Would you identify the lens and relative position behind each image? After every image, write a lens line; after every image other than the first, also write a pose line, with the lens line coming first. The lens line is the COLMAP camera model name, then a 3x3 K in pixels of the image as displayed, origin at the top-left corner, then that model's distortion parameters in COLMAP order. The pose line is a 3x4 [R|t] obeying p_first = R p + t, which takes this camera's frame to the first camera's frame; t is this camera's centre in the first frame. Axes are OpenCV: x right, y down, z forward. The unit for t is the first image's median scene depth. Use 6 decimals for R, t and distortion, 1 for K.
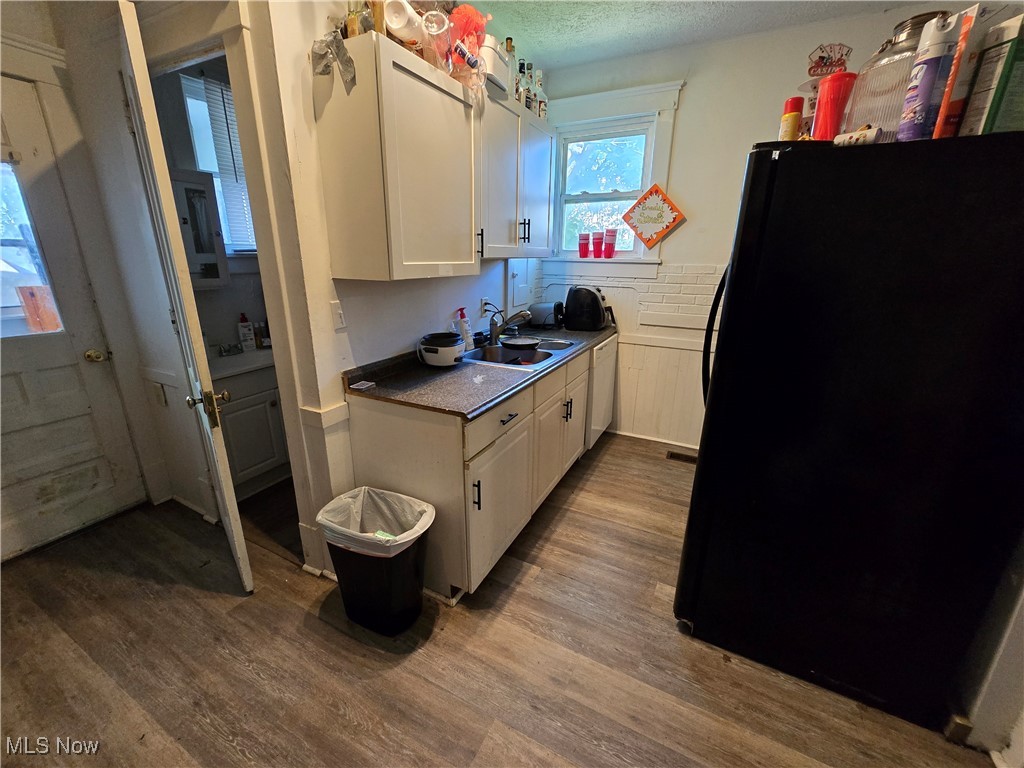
lens RADIAL K [[418.7, 0, 507.9], [0, 418.7, 387.2], [0, 0, 1]] dist [-0.003912, 0.000252]
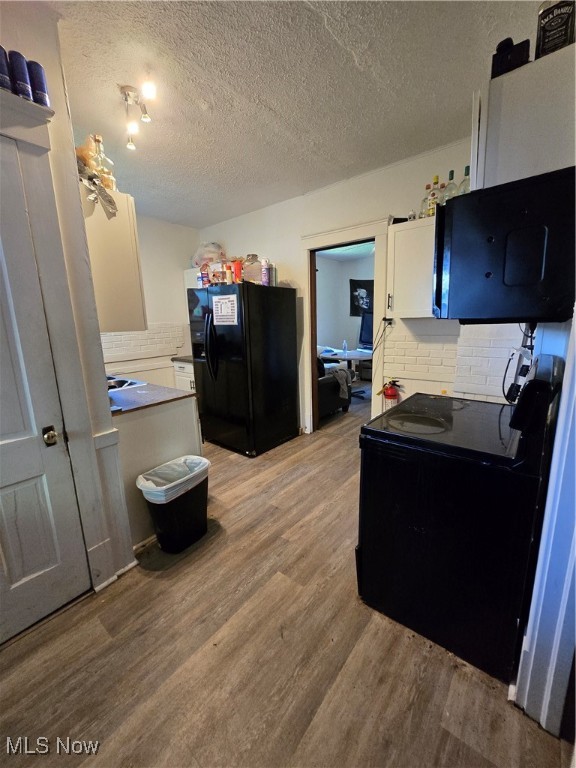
lens RADIAL K [[314.0, 0, 288.1], [0, 314.0, 380.6], [0, 0, 1]] dist [-0.003912, 0.000252]
pose [[0.190280, -0.205057, 0.960076, -1.334044], [0.321981, 0.936885, 0.136290, -0.051829], [-0.927428, 0.283193, 0.244295, 0.206362]]
